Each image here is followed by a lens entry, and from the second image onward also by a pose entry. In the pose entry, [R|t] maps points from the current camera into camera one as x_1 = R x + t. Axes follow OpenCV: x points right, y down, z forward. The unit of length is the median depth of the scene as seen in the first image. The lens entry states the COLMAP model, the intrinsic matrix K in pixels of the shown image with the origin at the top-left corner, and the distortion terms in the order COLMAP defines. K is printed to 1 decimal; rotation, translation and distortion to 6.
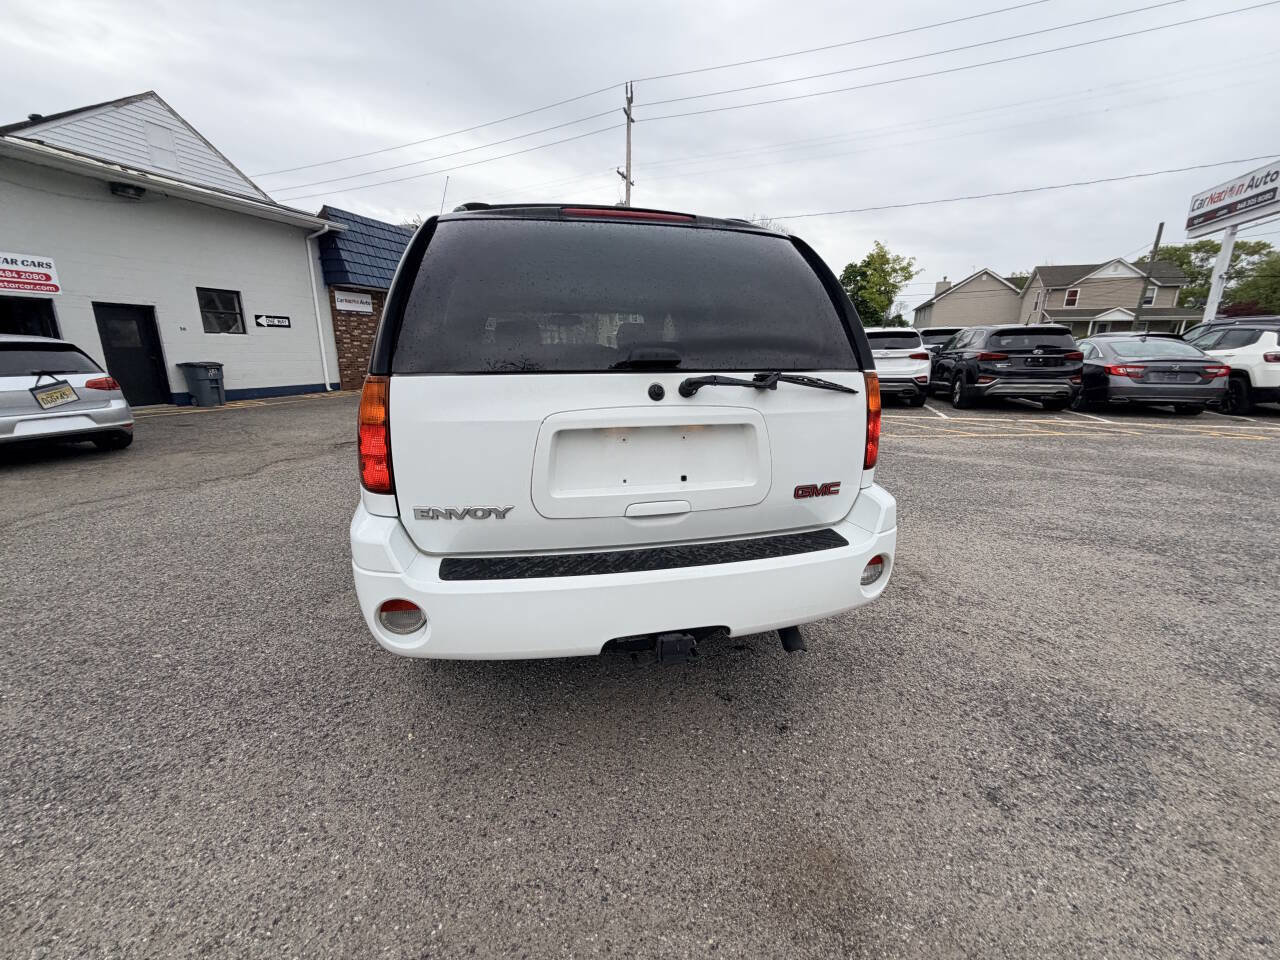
lens RADIAL K [[505.8, 0, 641.3], [0, 505.8, 476.0], [0, 0, 1]] dist [0.000284, -0.000078]
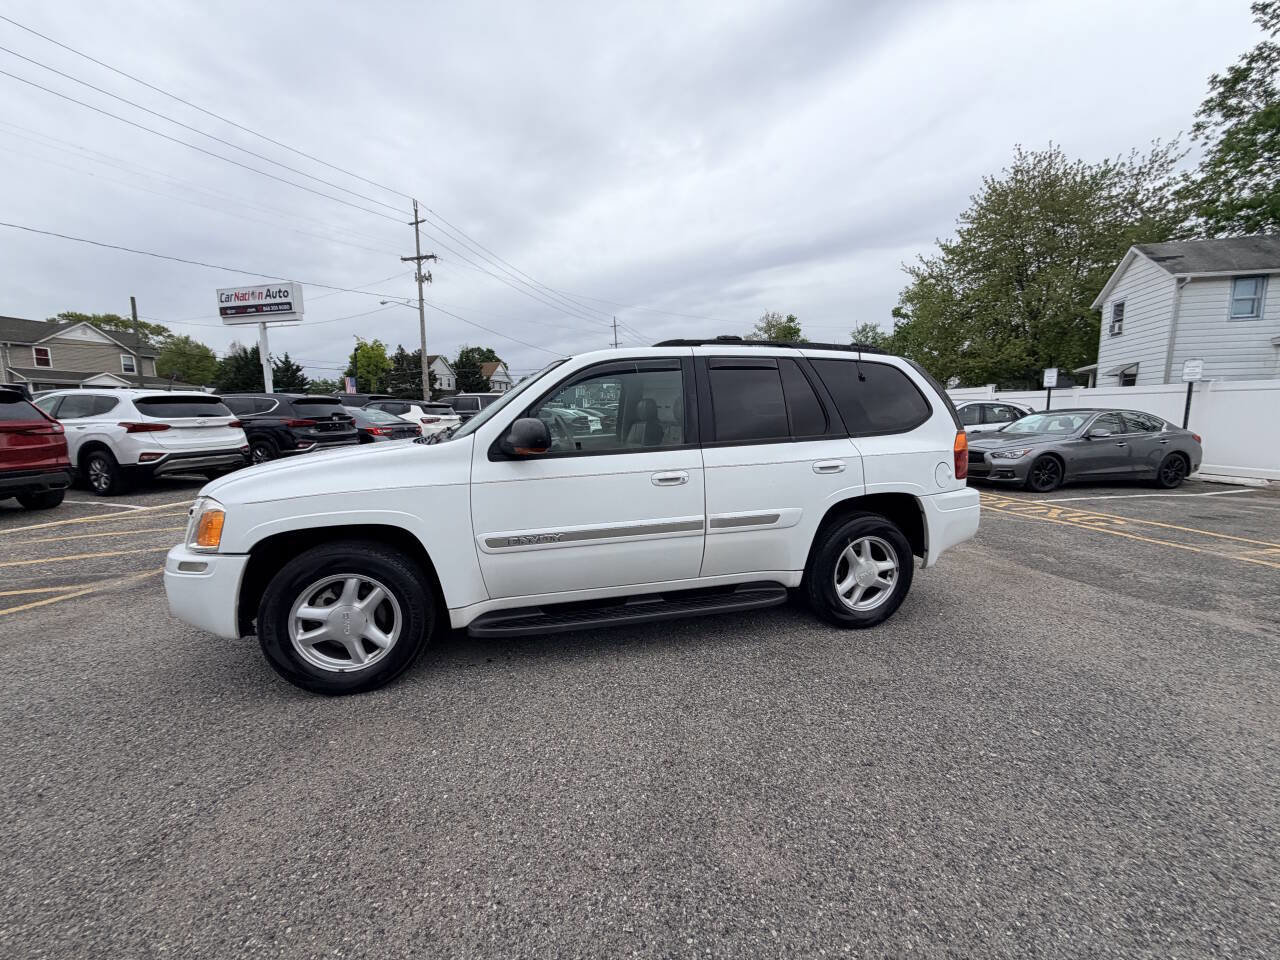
lens RADIAL K [[502.3, 0, 636.0], [0, 502.3, 478.4], [0, 0, 1]] dist [-0.000679, -0.000700]
pose [[-0.047483, -0.126460, 0.990835, -0.349346], [0.242408, 0.960841, 0.134249, -0.082905], [-0.969012, 0.246561, -0.014969, 0.316072]]
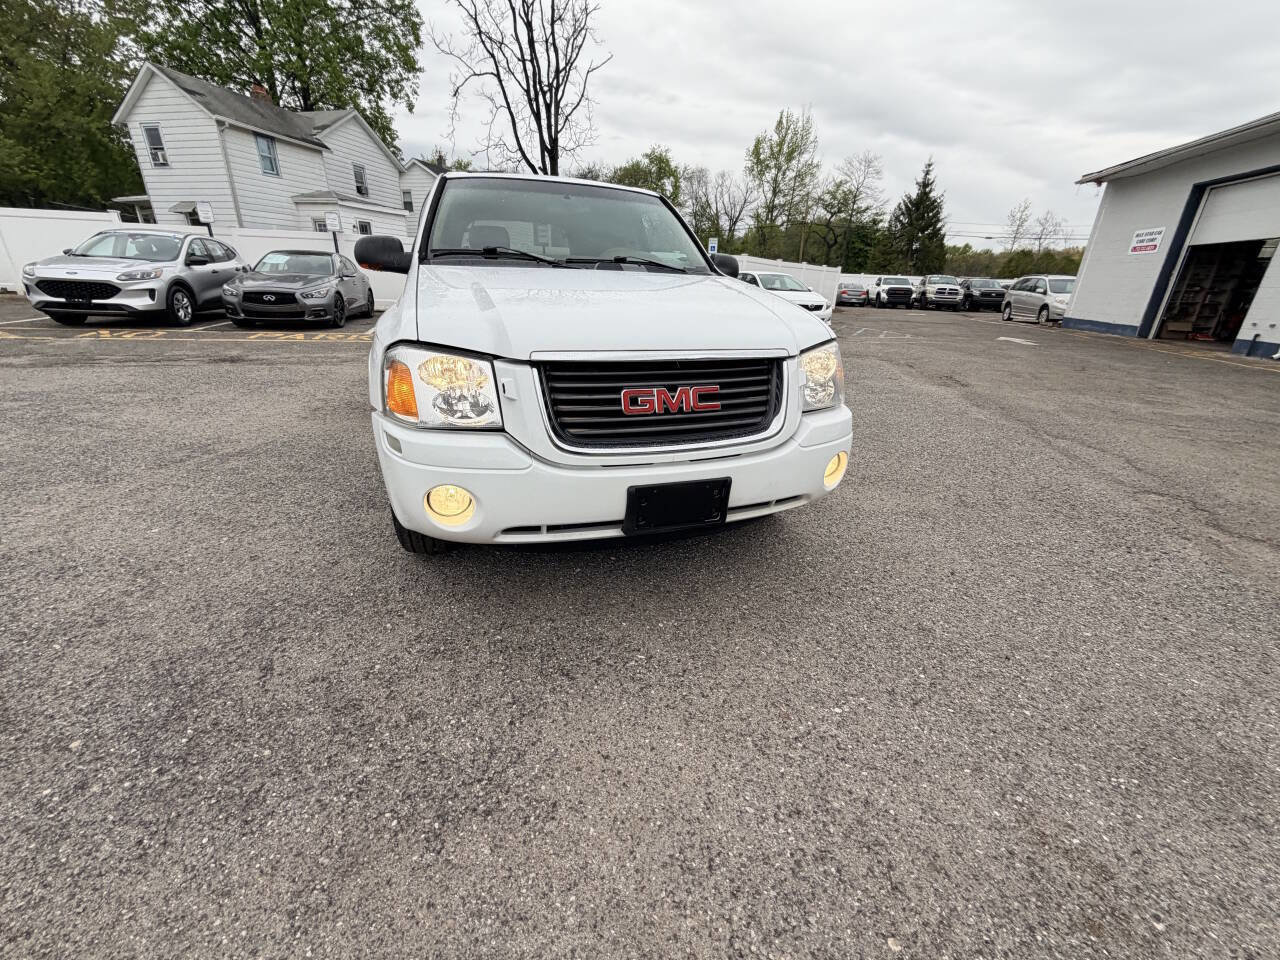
lens RADIAL K [[505.0, 0, 635.9], [0, 505.0, 478.8], [0, 0, 1]] dist [-0.000030, -0.000167]
pose [[-0.994939, 0.001208, -0.100473, -0.061788], [-0.057937, 0.810065, 0.583470, -0.149212], [0.082094, 0.586338, -0.805896, 0.642559]]
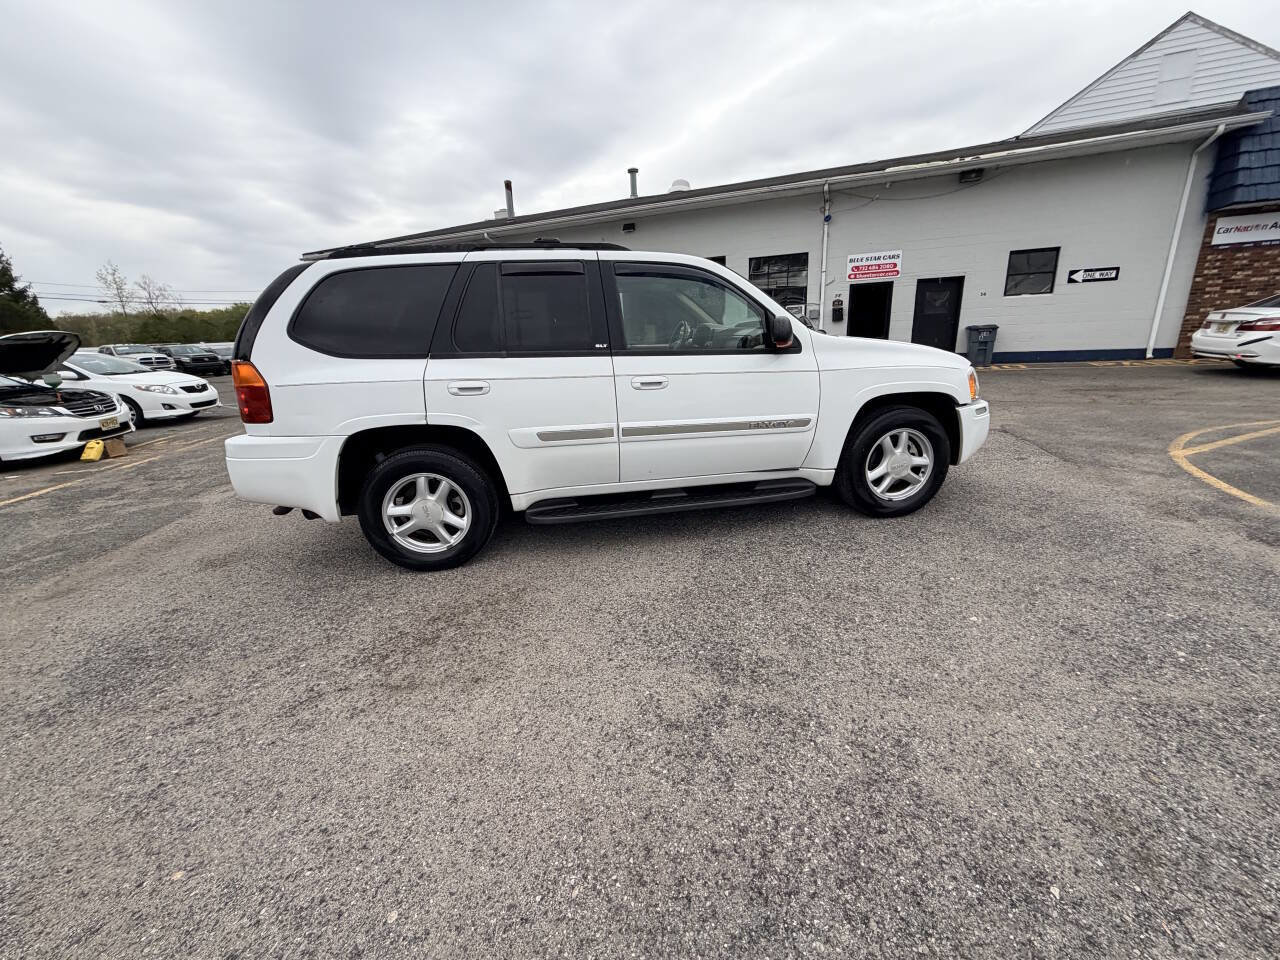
lens RADIAL K [[511.6, 0, 636.6], [0, 511.6, 476.8], [0, 0, 1]] dist [-0.000192, -0.000153]
pose [[-0.057563, 0.274332, -0.959911, 0.294208], [-0.194248, 0.940052, 0.280305, -0.081195], [0.979262, 0.202596, -0.000824, 0.334562]]
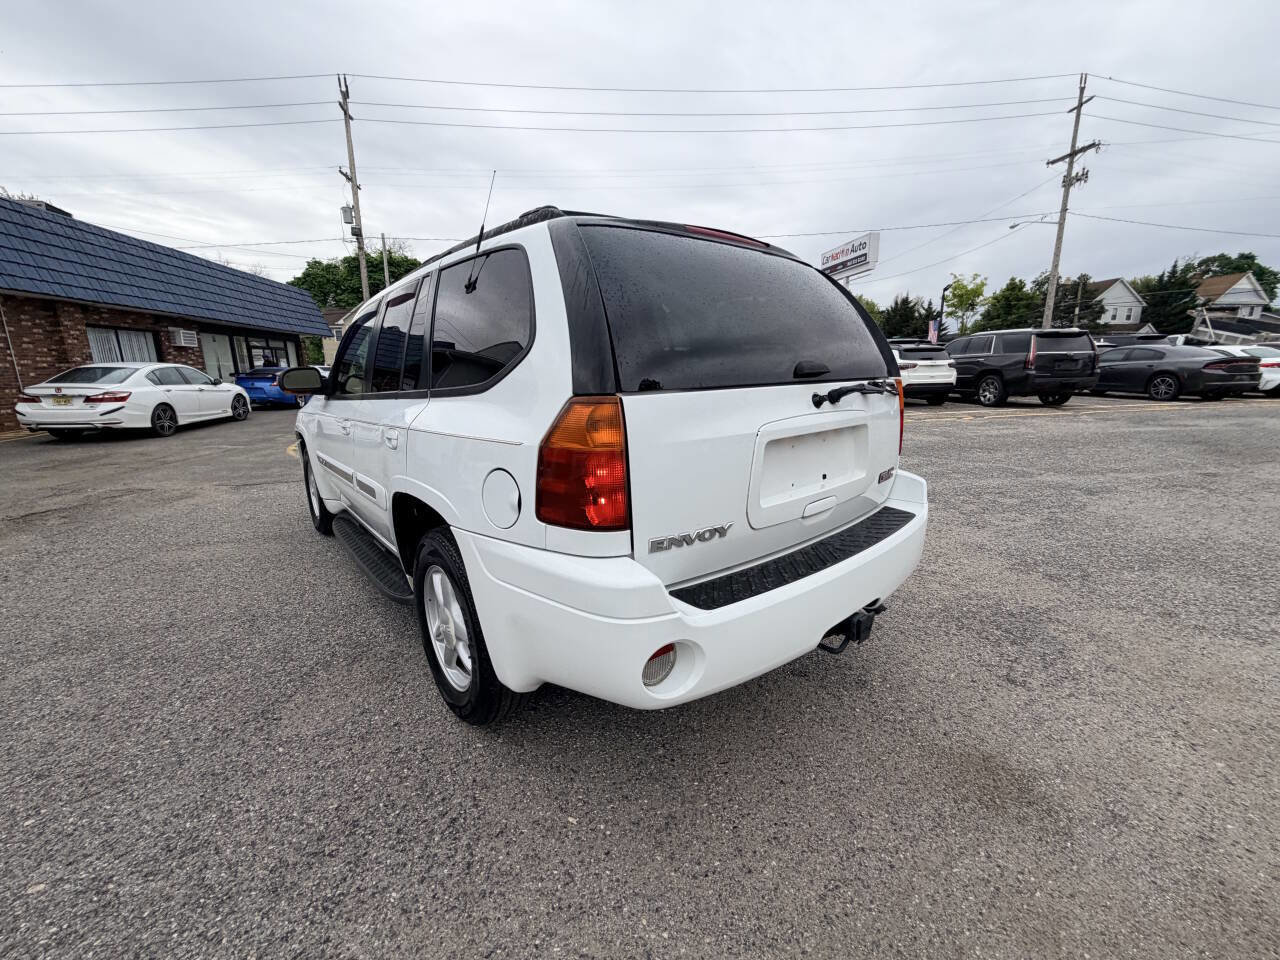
lens RADIAL K [[505.1, 0, 638.7], [0, 505.1, 477.6], [0, 0, 1]] dist [0.000030, 0.000100]
pose [[0.887236, -0.113707, 0.447083, -0.103622], [0.127970, 0.991777, -0.001716, -0.005847], [-0.443212, 0.058736, 0.894491, 0.025042]]
